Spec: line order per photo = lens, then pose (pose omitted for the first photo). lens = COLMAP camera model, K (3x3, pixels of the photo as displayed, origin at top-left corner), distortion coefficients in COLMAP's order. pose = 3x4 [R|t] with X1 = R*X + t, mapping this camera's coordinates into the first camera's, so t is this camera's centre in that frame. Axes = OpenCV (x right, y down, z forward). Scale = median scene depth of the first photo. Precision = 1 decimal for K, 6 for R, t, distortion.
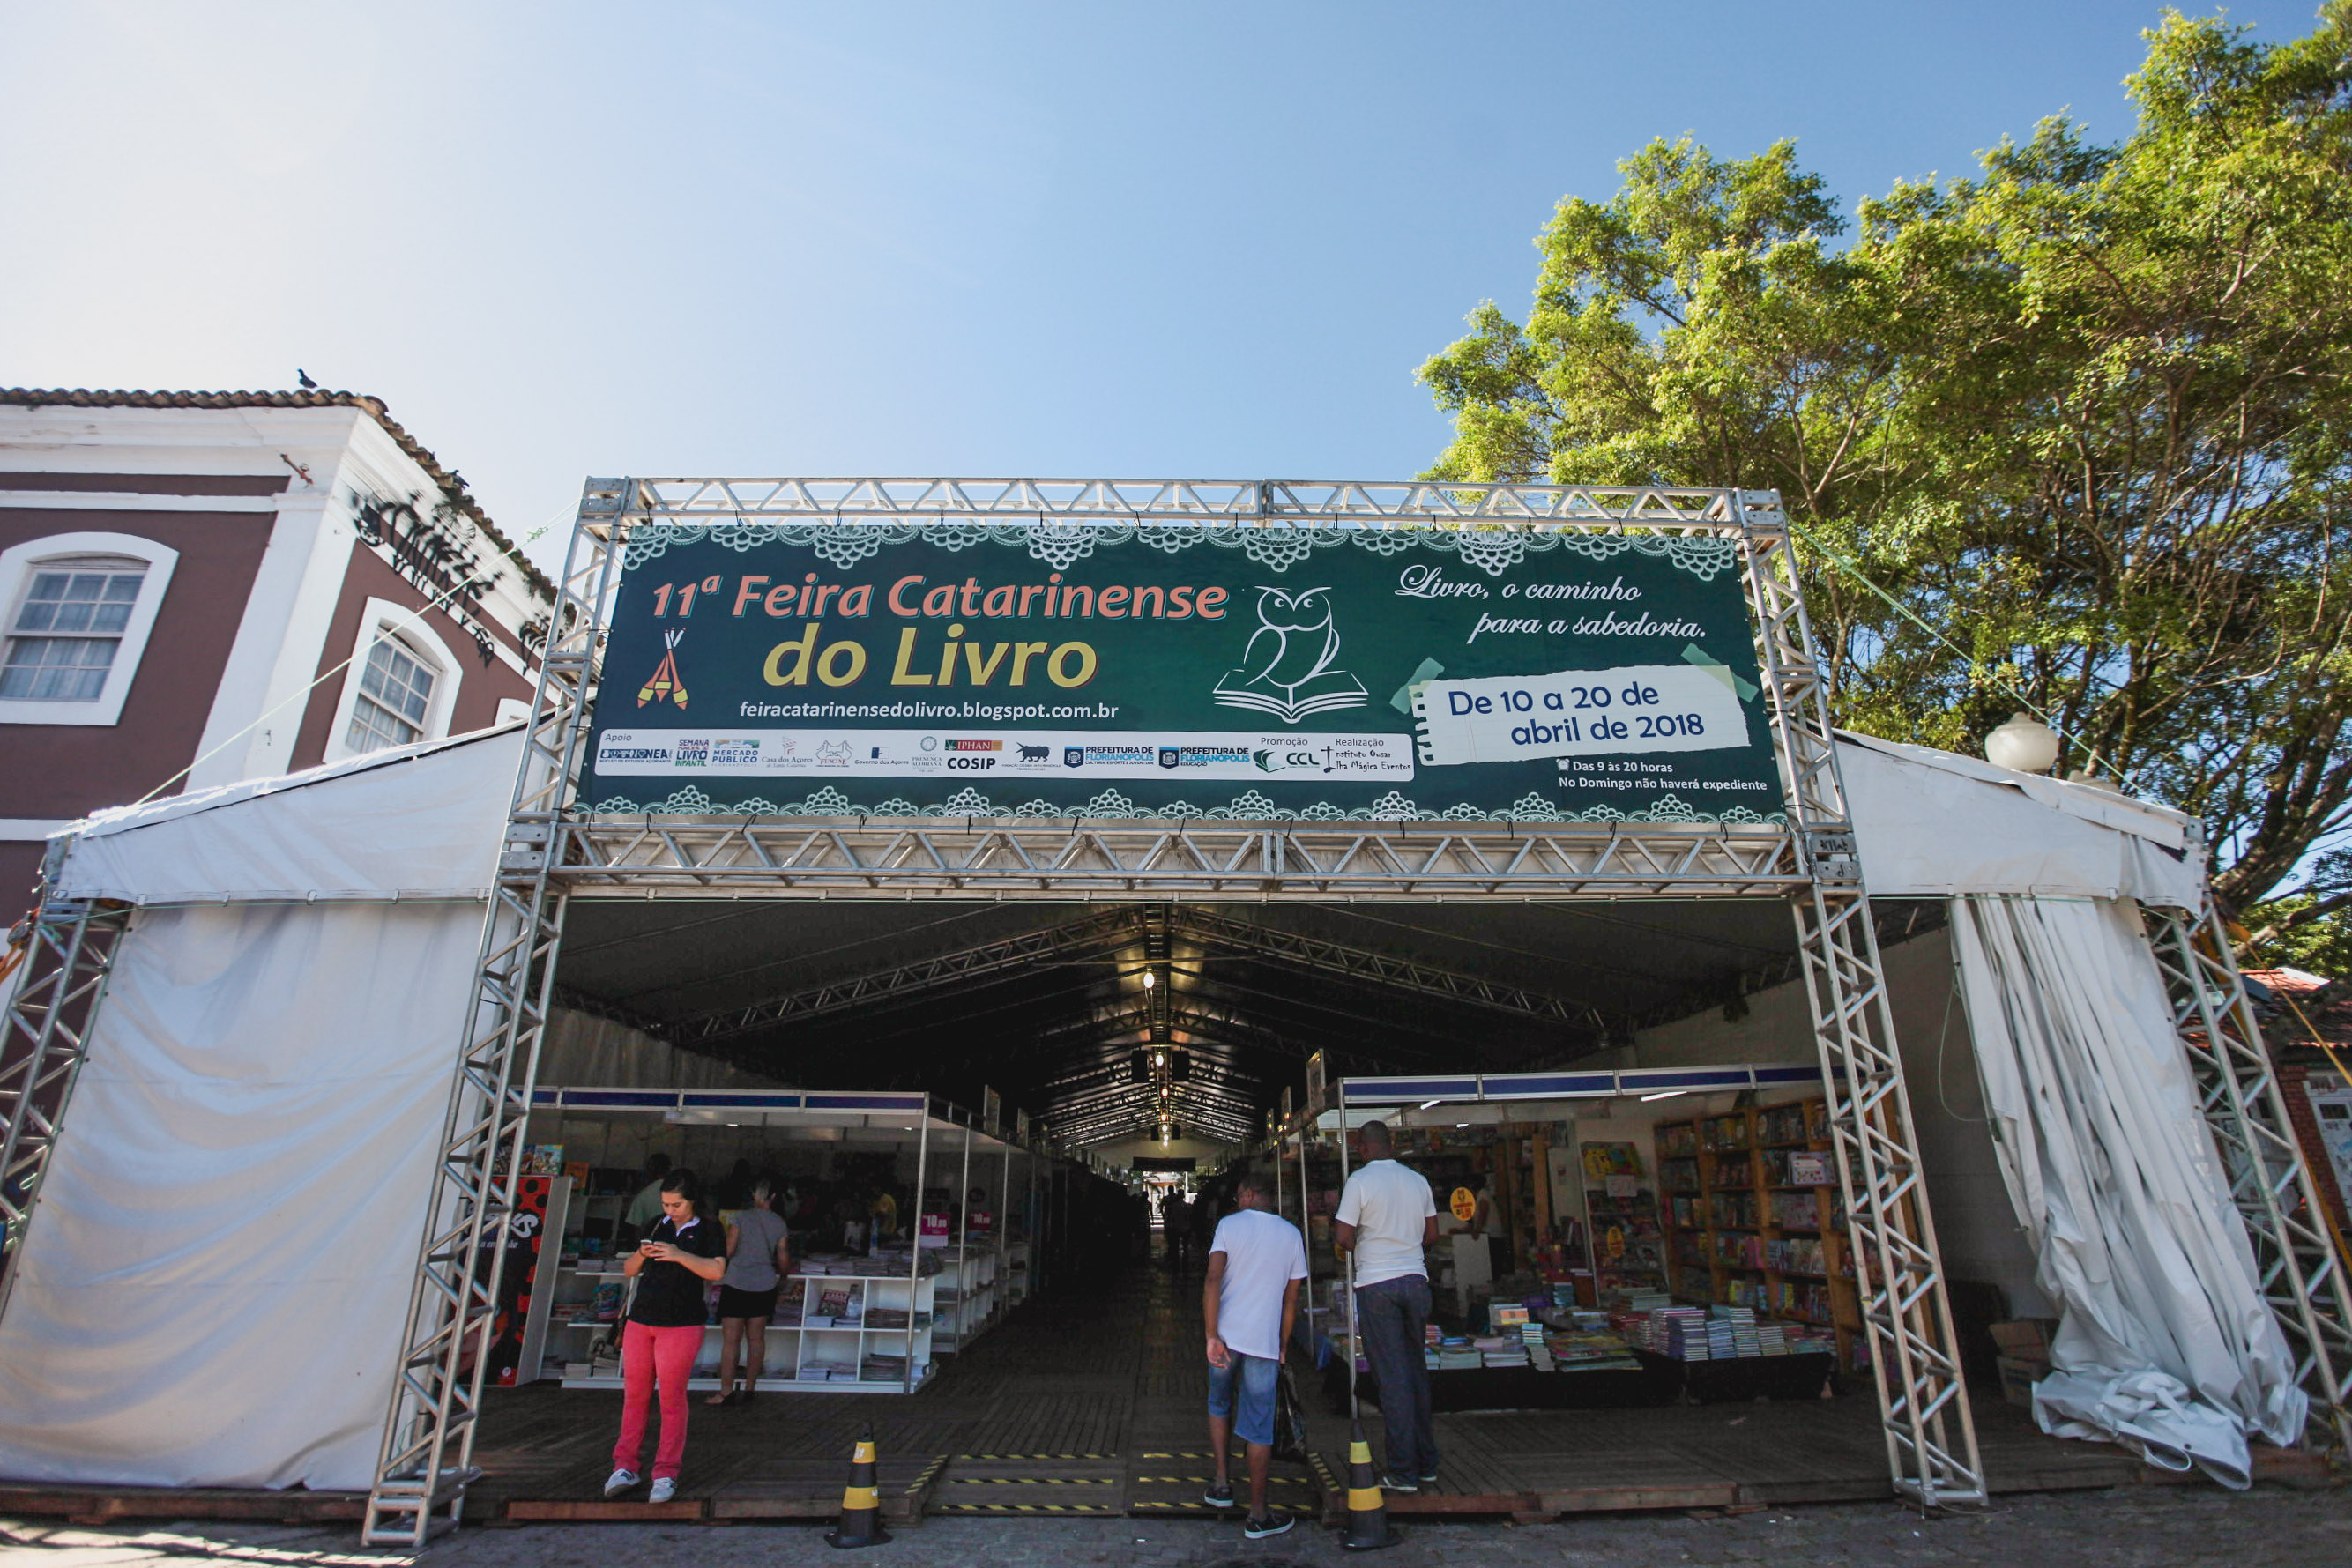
lens RADIAL K [[1180.9, 0, 1180.3], [0, 1180.9, 754.2], [0, 0, 1]] dist [-0.056788, 0.027968]
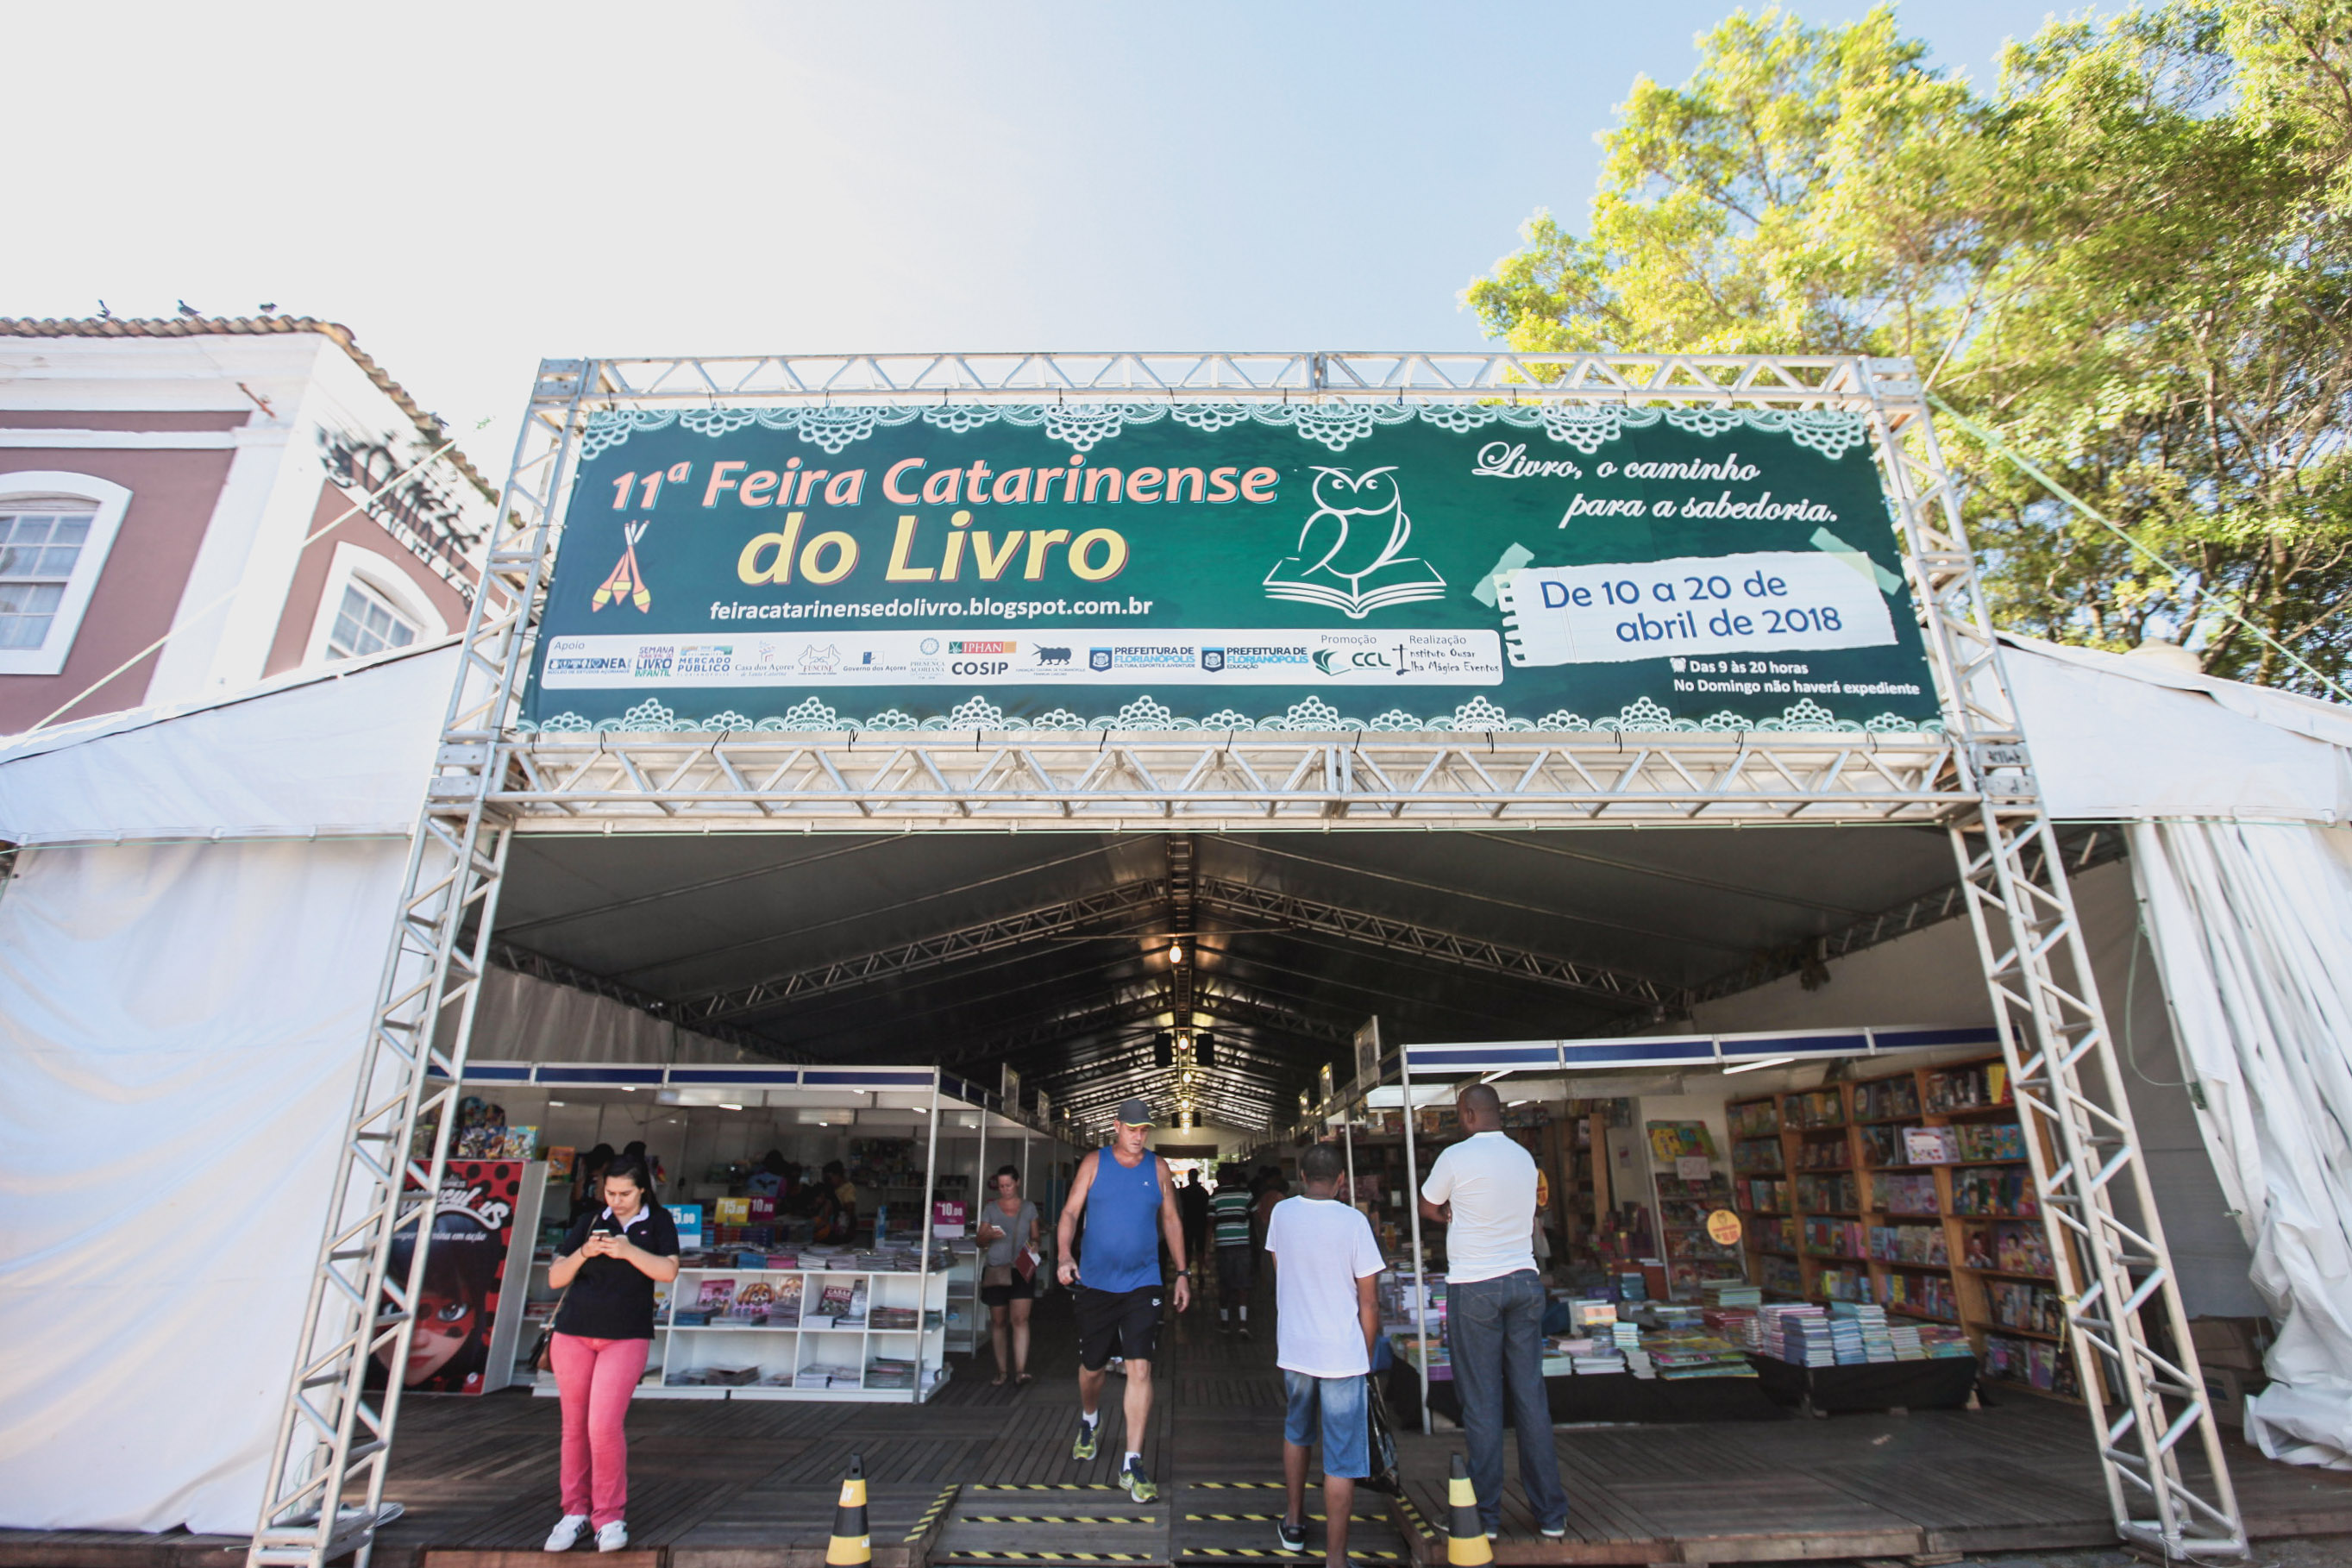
lens RADIAL K [[1119.7, 0, 1176.4], [0, 1119.7, 768.2], [0, 0, 1]] dist [-0.048095, 0.017724]
pose [[0.999891, -0.007789, -0.012536, -0.025240], [0.007816, 0.999967, 0.002126, 0.075582], [0.012519, -0.002224, 0.999919, 0.188542]]
